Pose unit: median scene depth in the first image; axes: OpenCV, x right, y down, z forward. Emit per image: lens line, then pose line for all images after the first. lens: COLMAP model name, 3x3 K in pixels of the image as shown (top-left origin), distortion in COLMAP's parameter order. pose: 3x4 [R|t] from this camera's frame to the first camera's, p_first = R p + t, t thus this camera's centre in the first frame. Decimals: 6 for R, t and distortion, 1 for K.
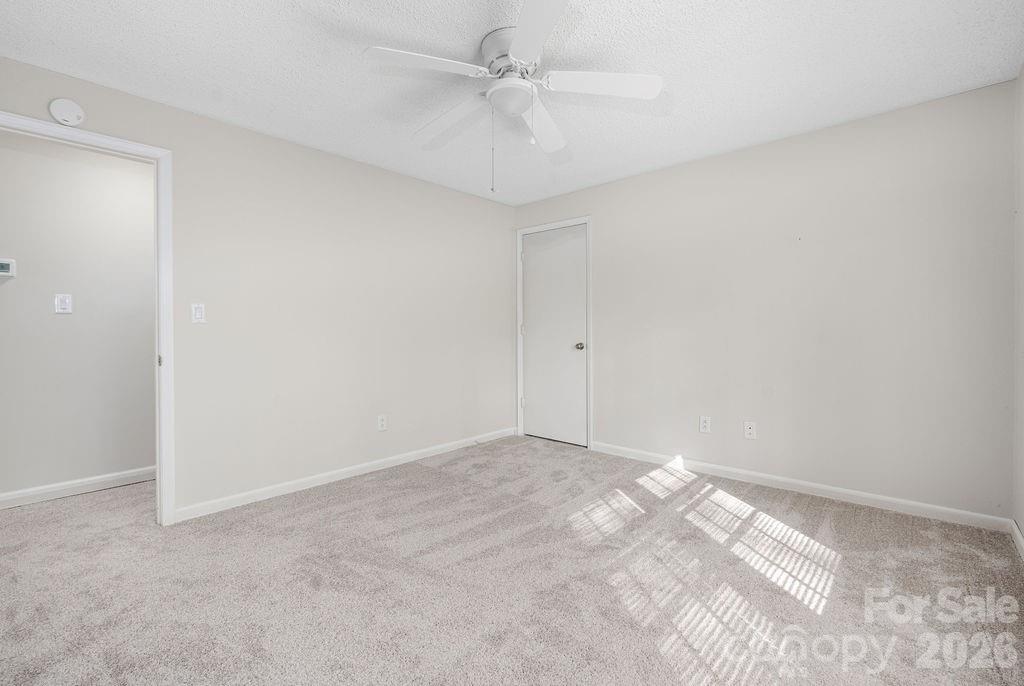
lens RADIAL K [[440.6, 0, 513.8], [0, 440.6, 337.5], [0, 0, 1]] dist [0.003788, 0.000241]
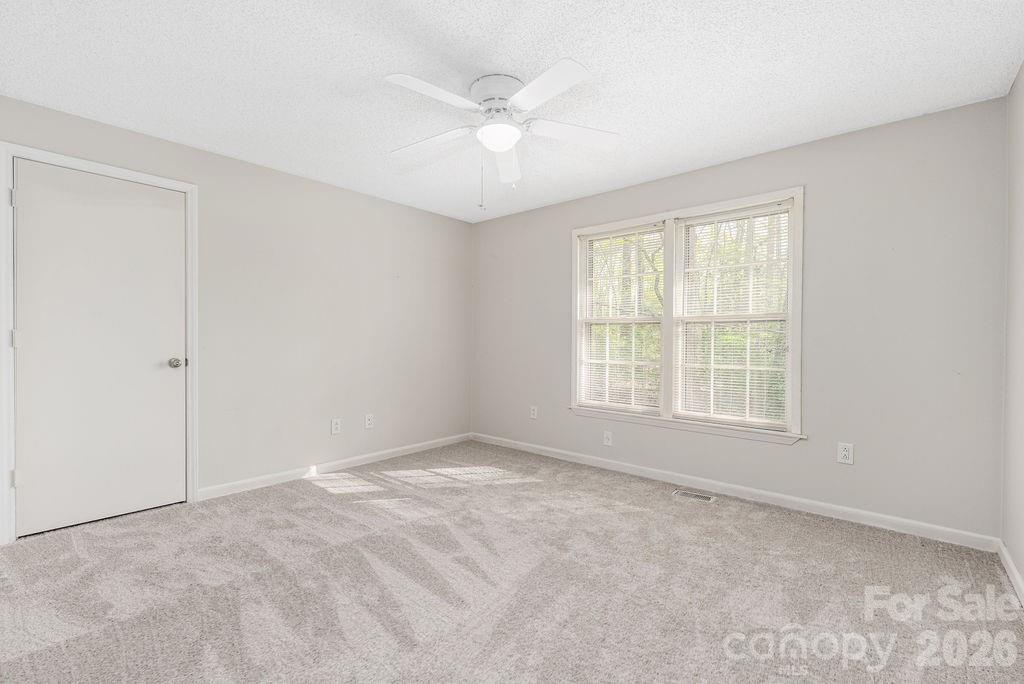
lens RADIAL K [[440.6, 0, 513.8], [0, 440.6, 340.8], [0, 0, 1]] dist [0.003788, 0.000241]
pose [[0.015758, -0.003025, 0.999871, -0.736042], [0.007092, 0.999971, 0.002913, -0.018578], [-0.999851, 0.007045, 0.015779, 0.598183]]
